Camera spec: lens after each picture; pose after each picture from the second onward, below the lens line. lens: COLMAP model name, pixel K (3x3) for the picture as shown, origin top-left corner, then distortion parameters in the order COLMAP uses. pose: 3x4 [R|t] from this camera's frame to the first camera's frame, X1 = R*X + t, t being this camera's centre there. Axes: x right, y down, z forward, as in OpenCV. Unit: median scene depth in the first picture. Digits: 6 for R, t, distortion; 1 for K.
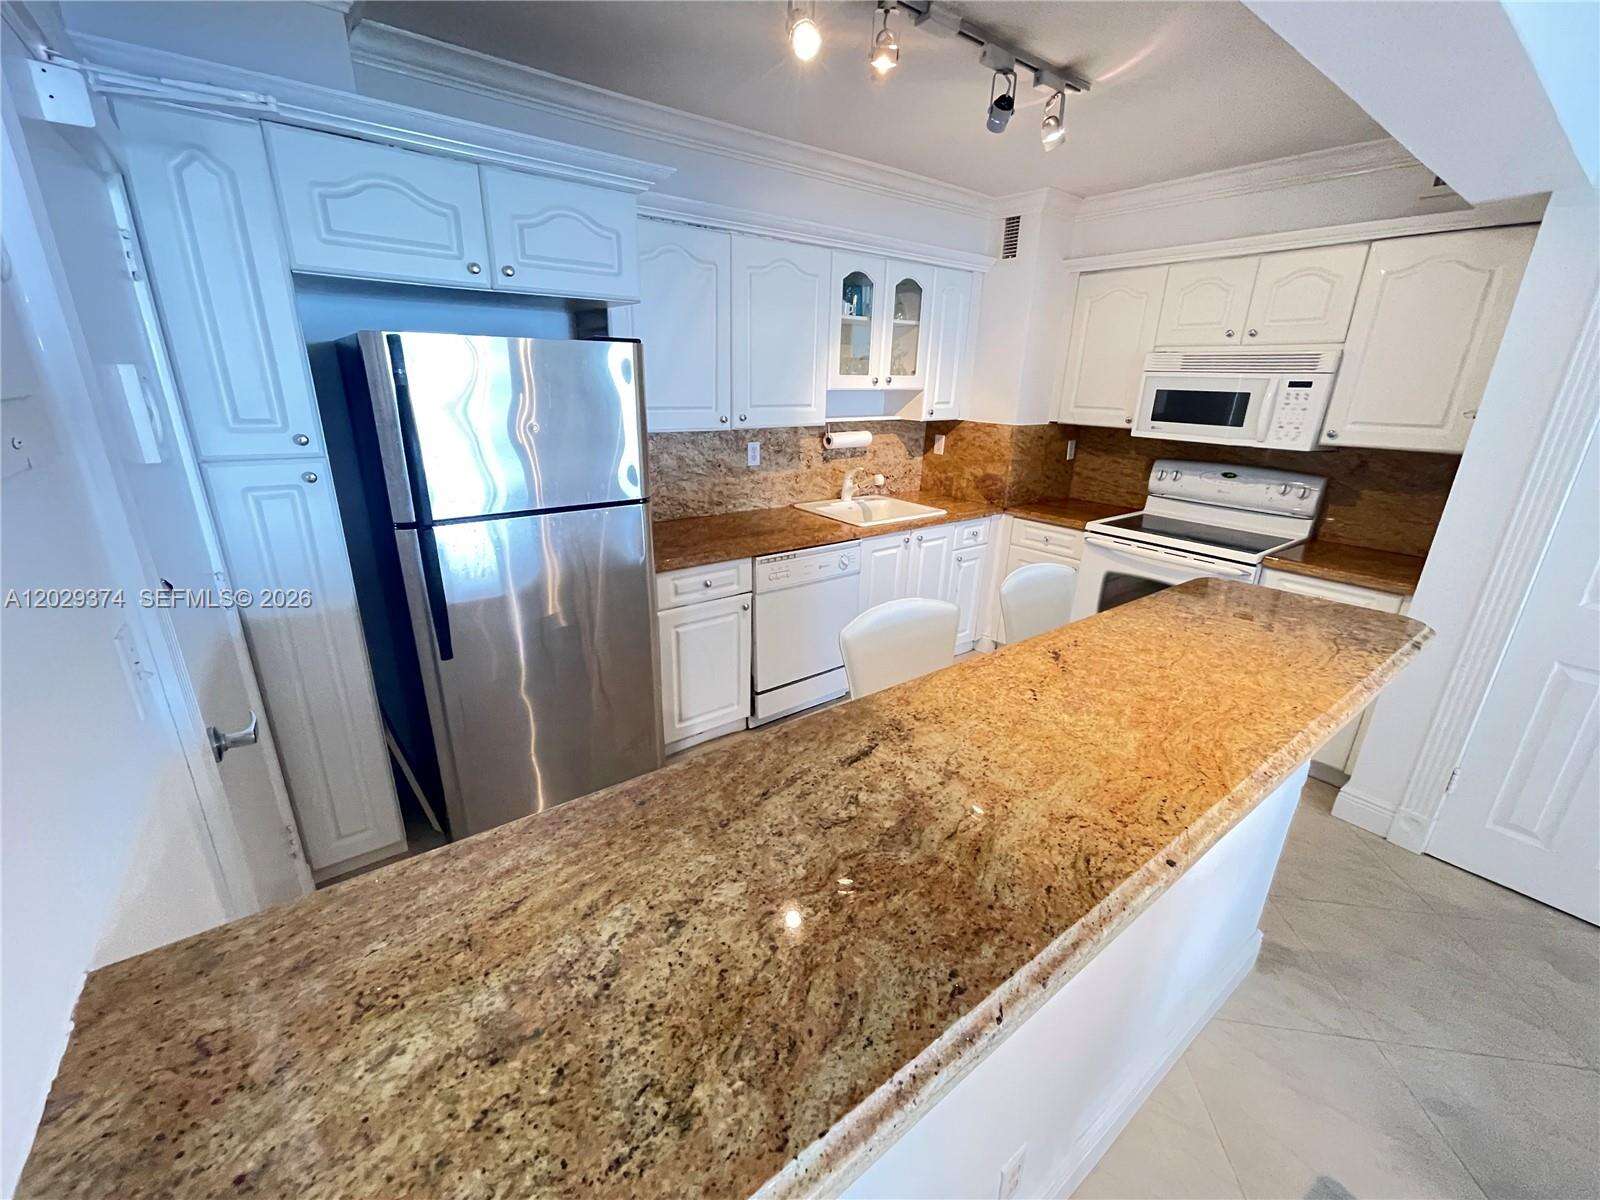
lens RADIAL K [[649.6, 0, 788.1], [0, 649.6, 600.8], [0, 0, 1]] dist [-0.004546, 0.001830]
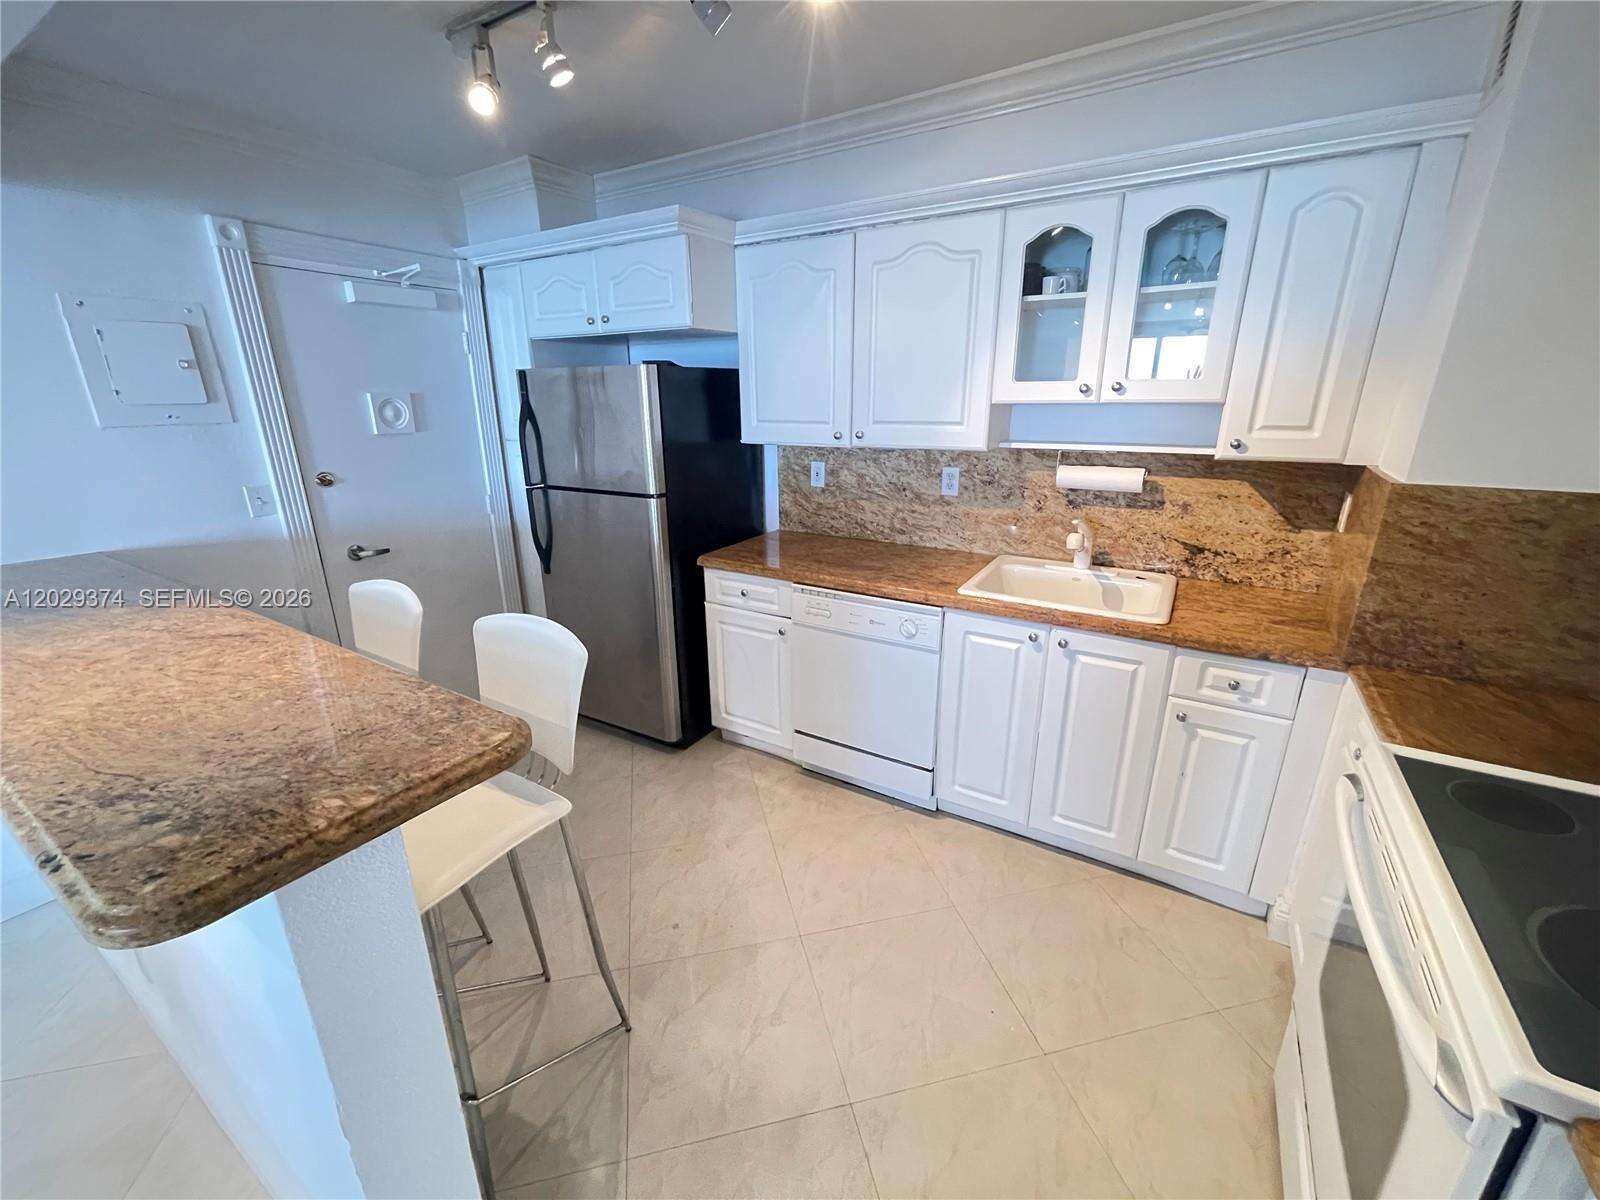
lens RADIAL K [[649.6, 0, 794.2], [0, 649.6, 596.6], [0, 0, 1]] dist [-0.004546, 0.001830]
pose [[0.366241, 0.258138, -0.893998, 0.667452], [-0.290337, 0.944488, 0.153776, -0.163327], [0.884066, 0.203241, 0.420858, 0.528087]]
